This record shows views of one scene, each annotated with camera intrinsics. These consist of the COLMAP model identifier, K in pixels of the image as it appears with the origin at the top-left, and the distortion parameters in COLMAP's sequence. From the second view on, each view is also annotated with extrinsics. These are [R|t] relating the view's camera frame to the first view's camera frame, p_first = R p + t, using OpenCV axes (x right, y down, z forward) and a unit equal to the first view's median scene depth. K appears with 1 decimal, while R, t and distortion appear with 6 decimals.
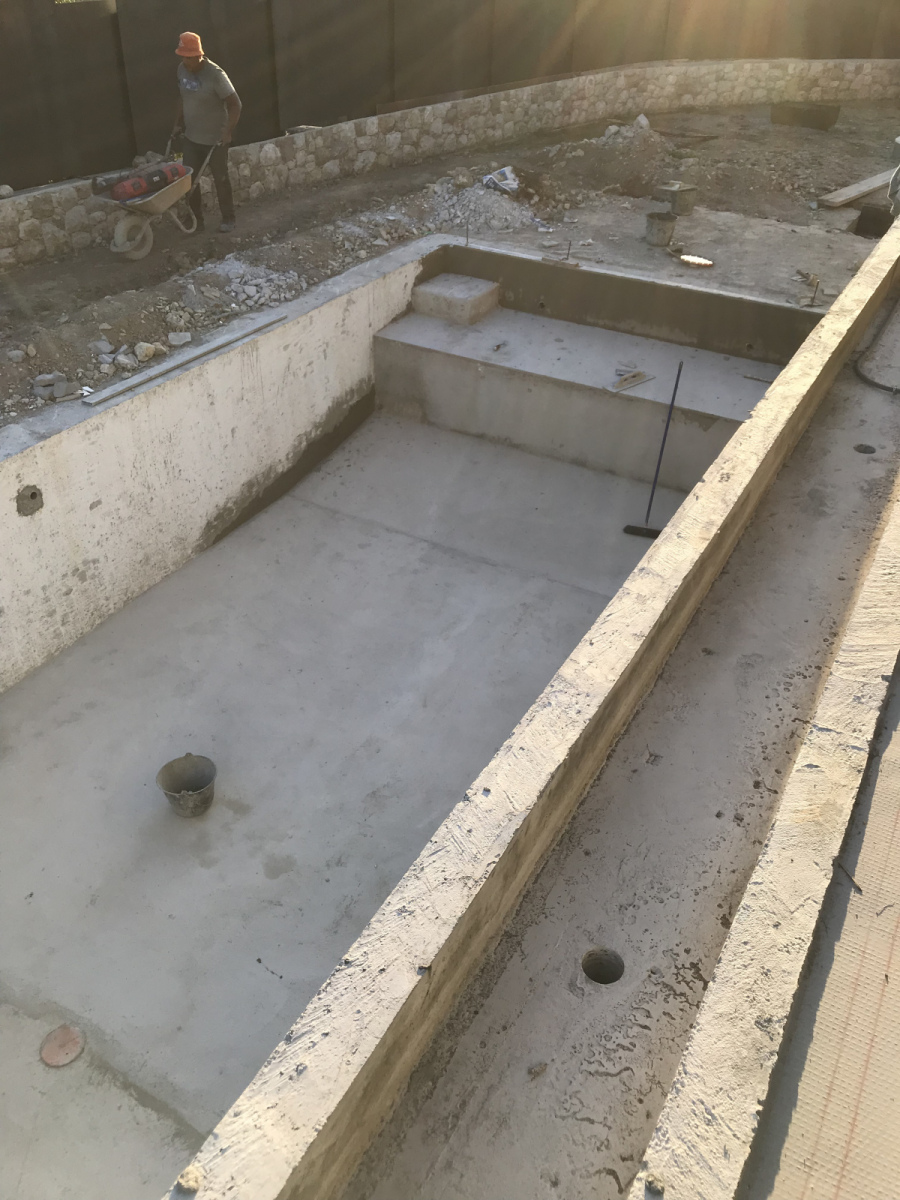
lens RADIAL K [[993.8, 0, 453.8], [0, 993.8, 599.5], [0, 0, 1]] dist [0.011742, -0.007138]
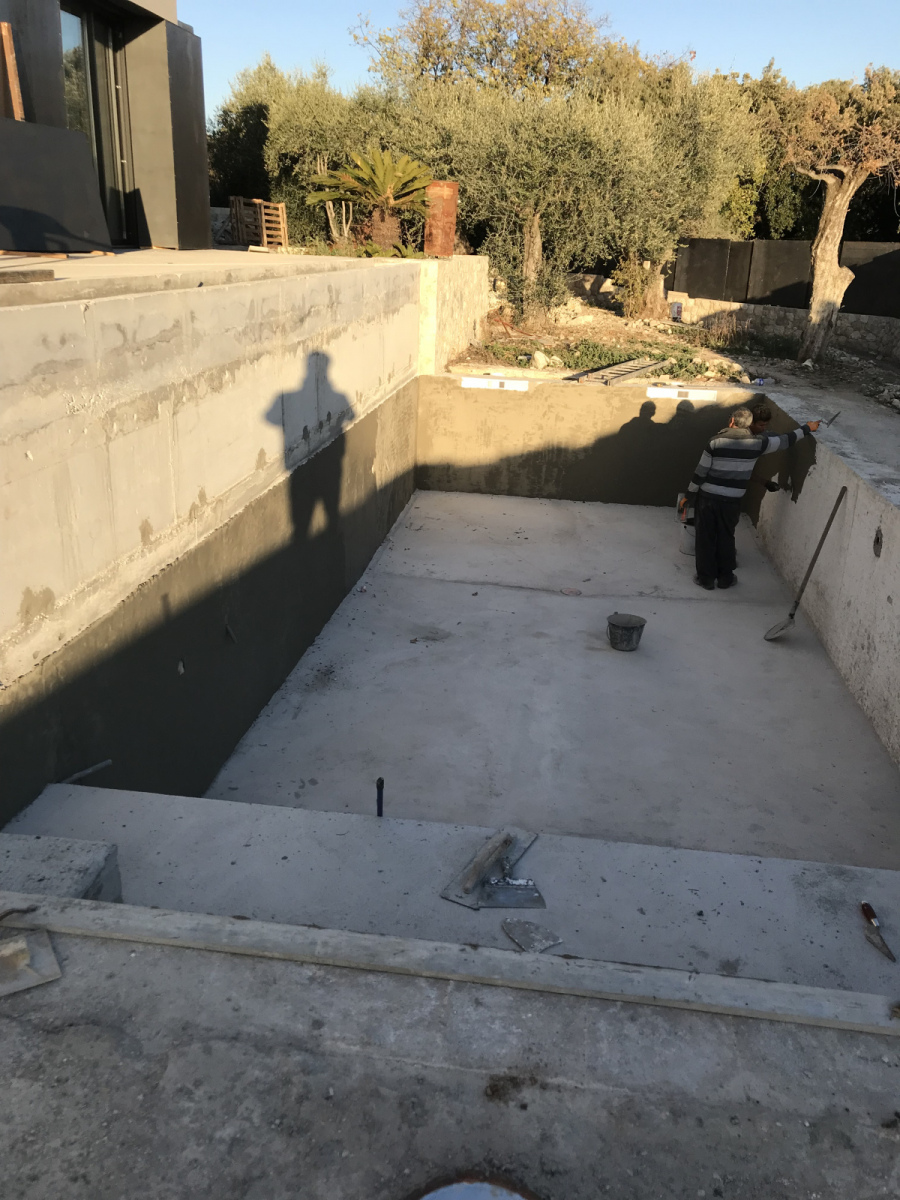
lens RADIAL K [[992.2, 0, 453.1], [0, 992.2, 588.0], [0, 0, 1]] dist [0.038866, -0.036583]
pose [[-0.927612, 0.062529, -0.368276, 0.750990], [-0.263603, 0.588960, 0.763963, -1.339412], [0.264670, 0.805739, -0.529844, 2.476126]]
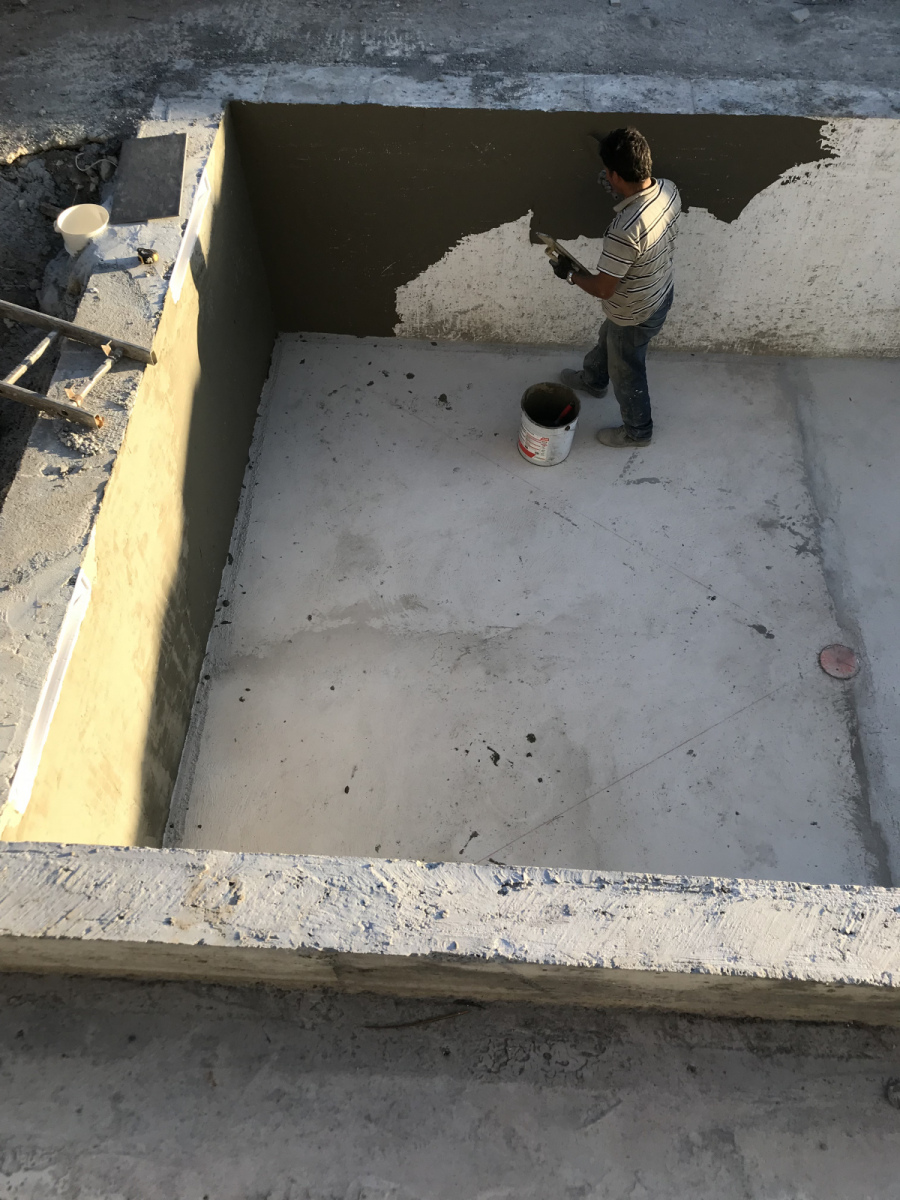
lens RADIAL K [[973.8, 0, 412.1], [0, 973.8, 598.1], [0, 0, 1]] dist [0.003774, -0.005018]
pose [[0.413955, 0.740984, -0.528757, -0.091920], [-0.498651, 0.670542, 0.549291, 0.062690], [0.761570, 0.036283, 0.647067, -0.048042]]
